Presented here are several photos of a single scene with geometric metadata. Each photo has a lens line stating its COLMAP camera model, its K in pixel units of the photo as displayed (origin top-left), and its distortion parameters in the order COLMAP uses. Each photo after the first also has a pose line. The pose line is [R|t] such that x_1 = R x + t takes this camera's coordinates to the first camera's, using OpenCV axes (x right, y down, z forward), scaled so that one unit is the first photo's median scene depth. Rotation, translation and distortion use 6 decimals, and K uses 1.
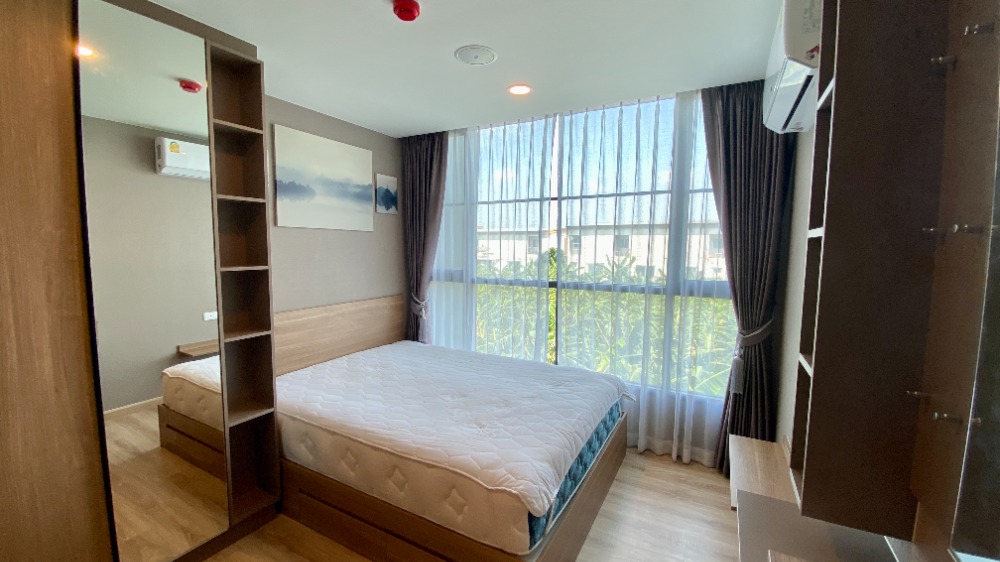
lens RADIAL K [[400.1, 0, 499.0], [0, 400.1, 280.8], [0, 0, 1]] dist [0.022236, -0.023358]
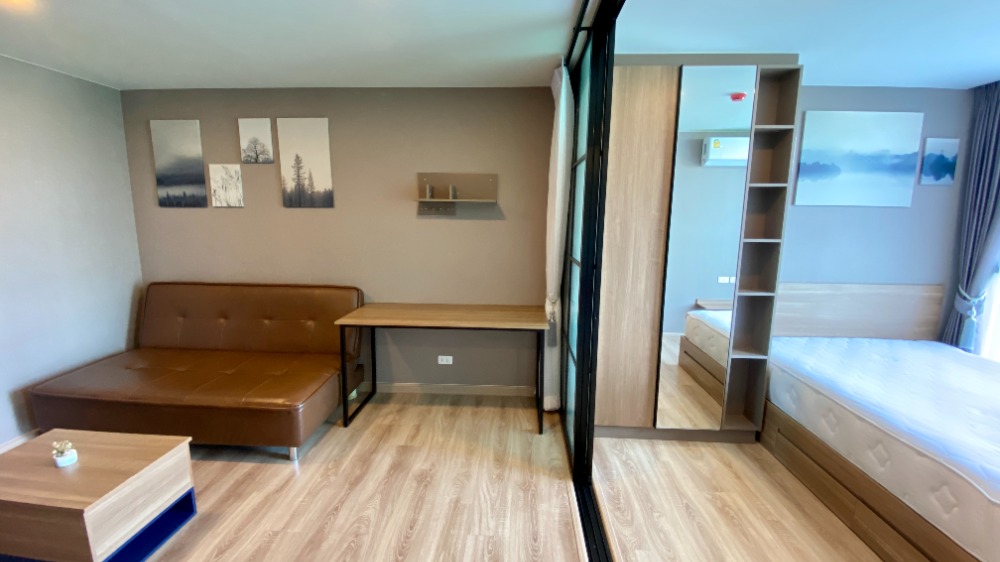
lens RADIAL K [[400.1, 0, 499.0], [0, 400.1, 280.8], [0, 0, 1]] dist [0.022236, -0.023358]
pose [[0.432593, 0.134993, -0.891426, 0.115316], [-0.083903, 0.990464, 0.109275, 0.018706], [0.897677, 0.027521, 0.439794, -0.217788]]
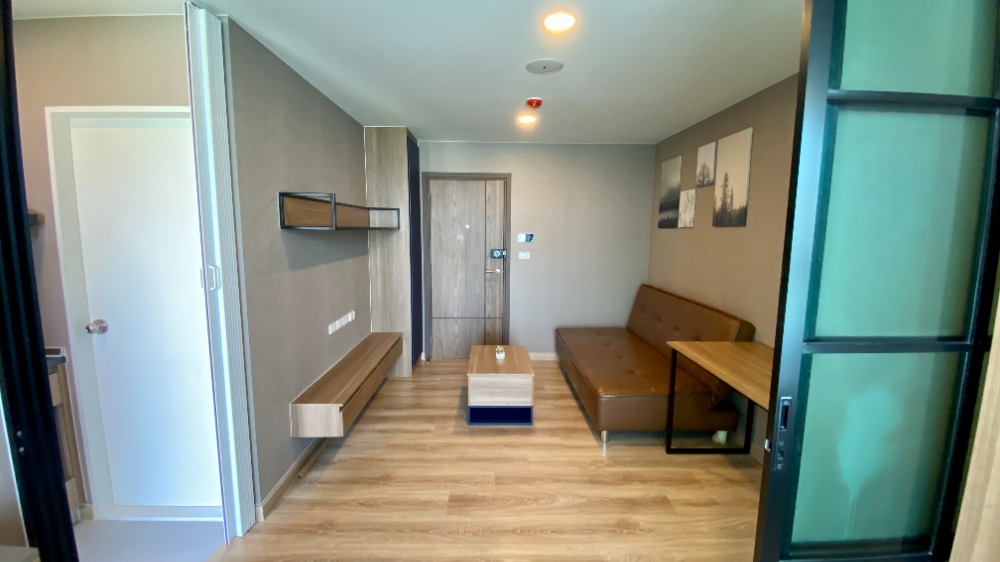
lens RADIAL K [[400.1, 0, 499.0], [0, 400.1, 280.8], [0, 0, 1]] dist [0.022236, -0.023358]
pose [[-0.867900, 0.040592, -0.495078, -0.101171], [-0.065331, 0.978671, 0.194770, -0.049392], [0.492424, 0.201385, -0.846736, 0.478678]]
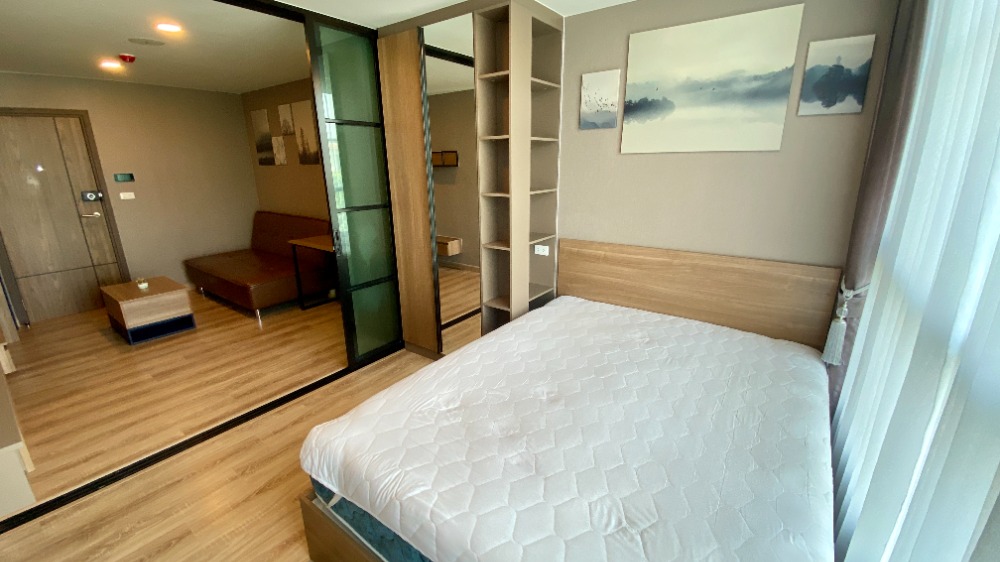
lens RADIAL K [[400.1, 0, 499.0], [0, 400.1, 280.8], [0, 0, 1]] dist [0.022236, -0.023358]
pose [[-0.132165, 0.267797, -0.954367, 0.487228], [-0.080899, 0.956687, 0.279652, -0.091919], [0.987921, 0.114167, -0.104776, 0.873287]]
